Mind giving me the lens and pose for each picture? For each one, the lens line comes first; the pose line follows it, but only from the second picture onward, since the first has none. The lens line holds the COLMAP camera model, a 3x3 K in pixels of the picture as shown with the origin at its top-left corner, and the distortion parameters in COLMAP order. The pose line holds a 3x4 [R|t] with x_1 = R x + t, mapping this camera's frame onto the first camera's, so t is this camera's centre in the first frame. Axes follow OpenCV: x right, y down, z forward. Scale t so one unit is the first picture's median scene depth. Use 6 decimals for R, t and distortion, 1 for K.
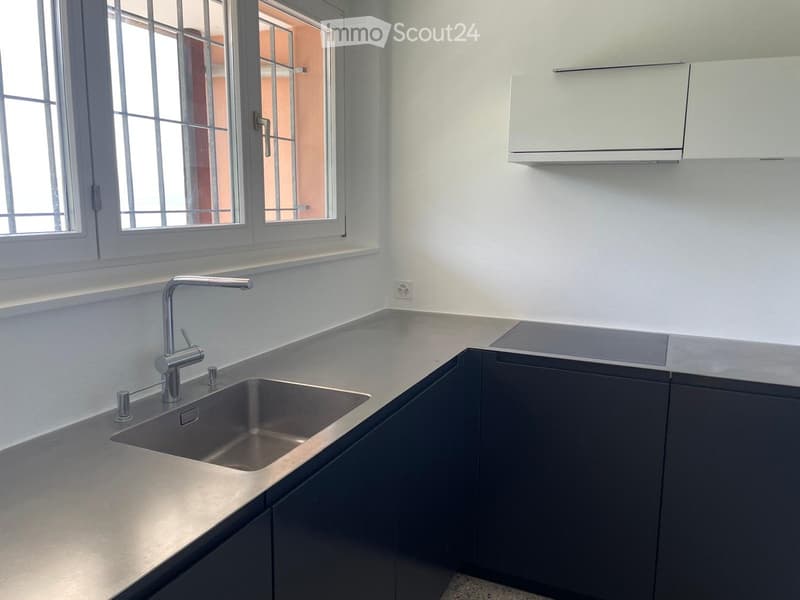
lens RADIAL K [[608.1, 0, 397.6], [0, 608.1, 293.0], [0, 0, 1]] dist [0.085019, -0.122983]
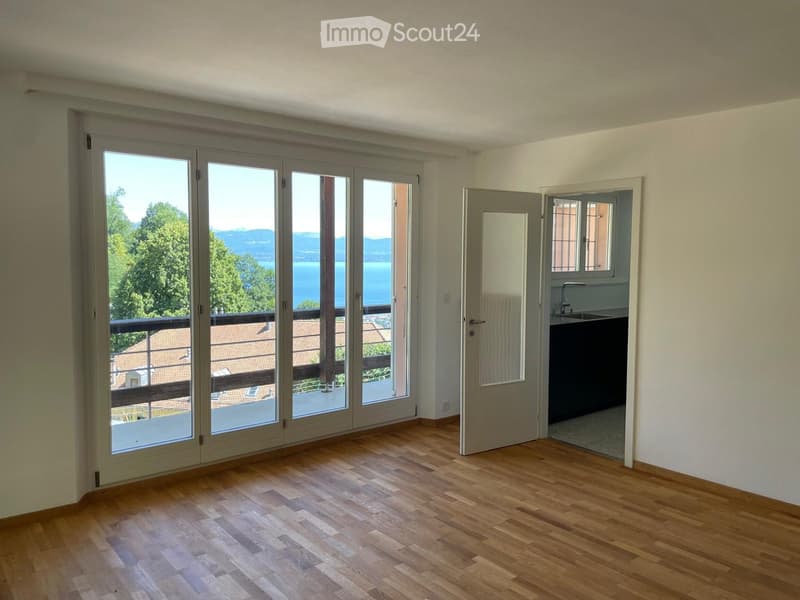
lens RADIAL K [[608.1, 0, 397.6], [0, 608.1, 293.0], [0, 0, 1]] dist [0.085019, -0.122983]
pose [[0.902014, 0.027807, -0.430811, 0.244181], [-0.067550, 0.994723, -0.077228, 0.276225], [0.426389, 0.098762, 0.899132, -2.008449]]
